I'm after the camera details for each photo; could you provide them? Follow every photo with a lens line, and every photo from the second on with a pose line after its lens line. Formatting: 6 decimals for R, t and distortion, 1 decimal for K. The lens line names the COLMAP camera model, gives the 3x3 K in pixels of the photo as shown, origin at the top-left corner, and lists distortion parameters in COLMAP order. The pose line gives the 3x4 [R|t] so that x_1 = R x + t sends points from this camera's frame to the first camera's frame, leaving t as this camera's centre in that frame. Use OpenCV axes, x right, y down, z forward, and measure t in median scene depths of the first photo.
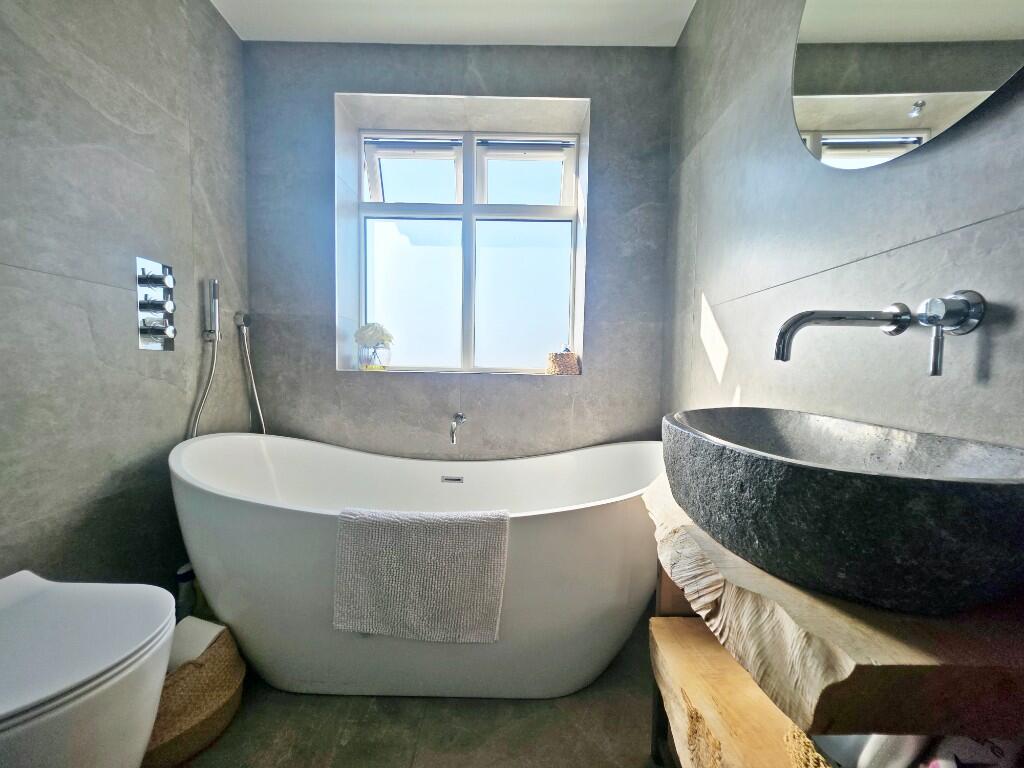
lens RADIAL K [[432.4, 0, 513.4], [0, 432.4, 392.4], [0, 0, 1]] dist [-0.000394, -0.000263]
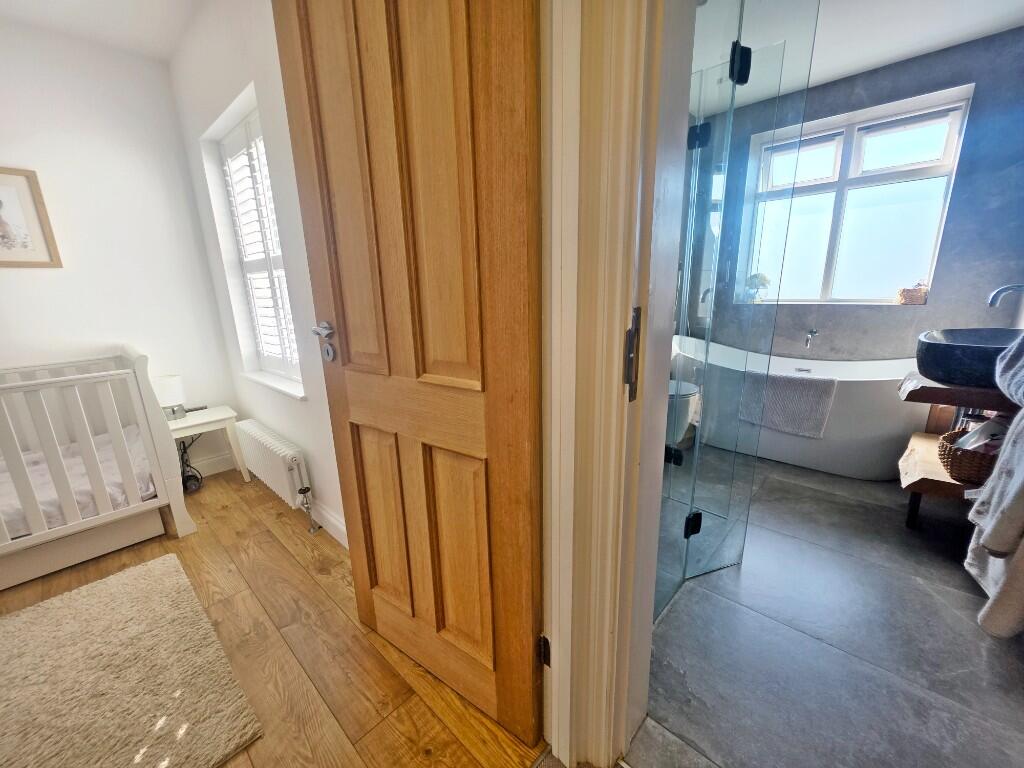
lens RADIAL K [[410.2, 0, 511.9], [0, 410.2, 390.9], [0, 0, 1]] dist [0.001420, 0.000205]
pose [[0.730314, 0.130057, -0.670617, 0.107178], [-0.000240, 0.981757, 0.190138, -0.018104], [0.683112, -0.138699, 0.717022, -0.886994]]
